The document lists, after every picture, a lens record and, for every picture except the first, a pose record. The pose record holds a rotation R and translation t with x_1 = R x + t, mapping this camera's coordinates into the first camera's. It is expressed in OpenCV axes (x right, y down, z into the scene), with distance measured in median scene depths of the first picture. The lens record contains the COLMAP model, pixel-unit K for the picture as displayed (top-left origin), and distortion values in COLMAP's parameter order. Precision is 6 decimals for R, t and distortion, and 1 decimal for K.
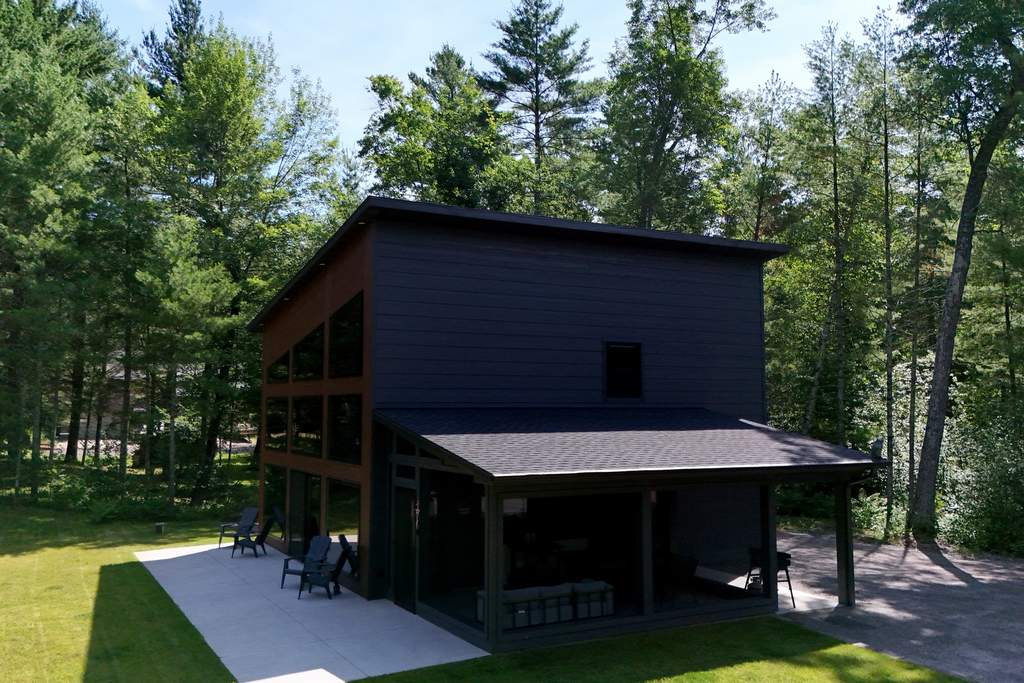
lens RADIAL K [[908.7, 0, 512.0], [0, 908.7, 341.5], [0, 0, 1]] dist [0.013114, -0.002840]
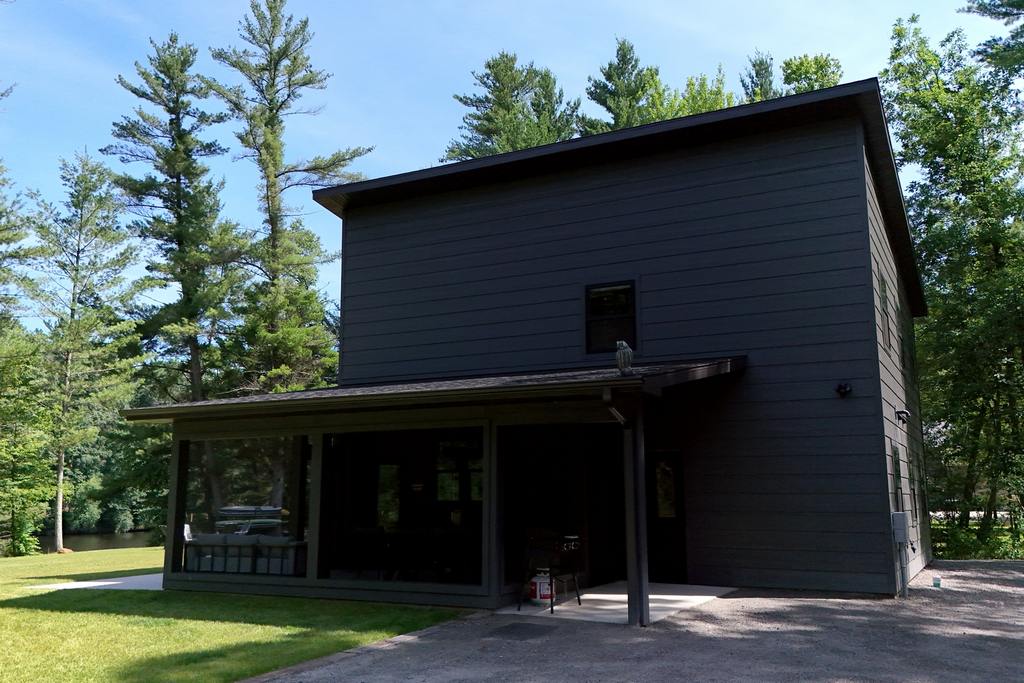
lens RADIAL K [[908.7, 0, 512.0], [0, 908.7, 341.5], [0, 0, 1]] dist [0.013114, -0.002840]
pose [[0.565847, -0.145690, -0.811536, 0.972560], [0.060984, 0.988964, -0.135021, 0.209506], [0.822252, 0.026910, 0.568488, 0.672525]]
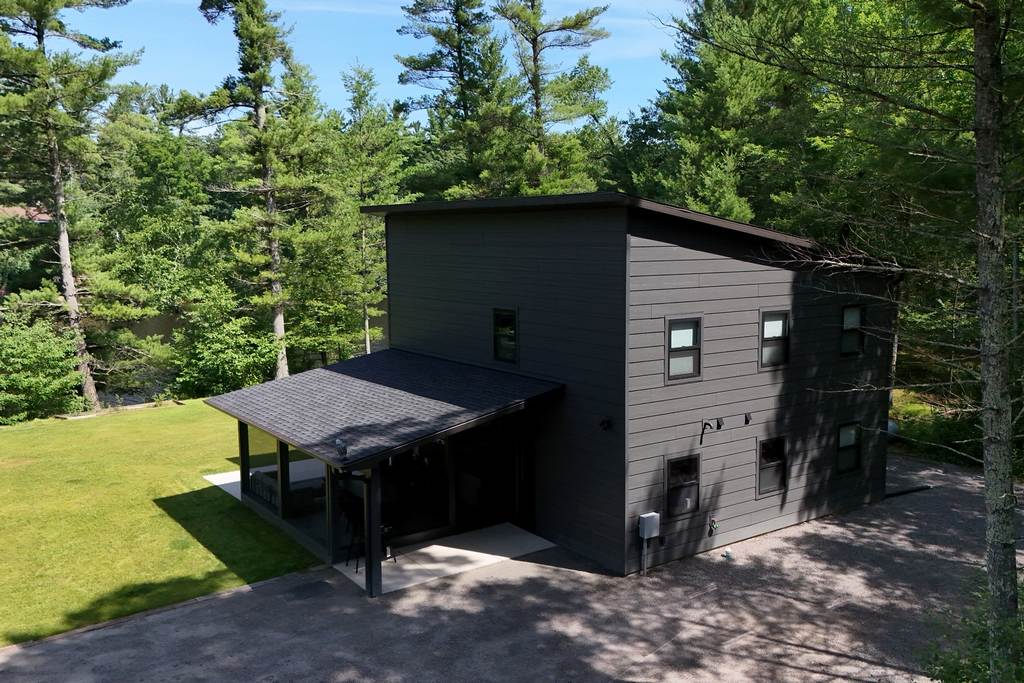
lens RADIAL K [[908.7, 0, 512.0], [0, 908.7, 341.5], [0, 0, 1]] dist [0.013114, -0.002840]
pose [[0.124738, 0.101634, -0.986971, 1.587828], [0.077231, 0.990727, 0.111782, -0.110719], [0.989179, -0.090168, 0.115732, 1.232167]]
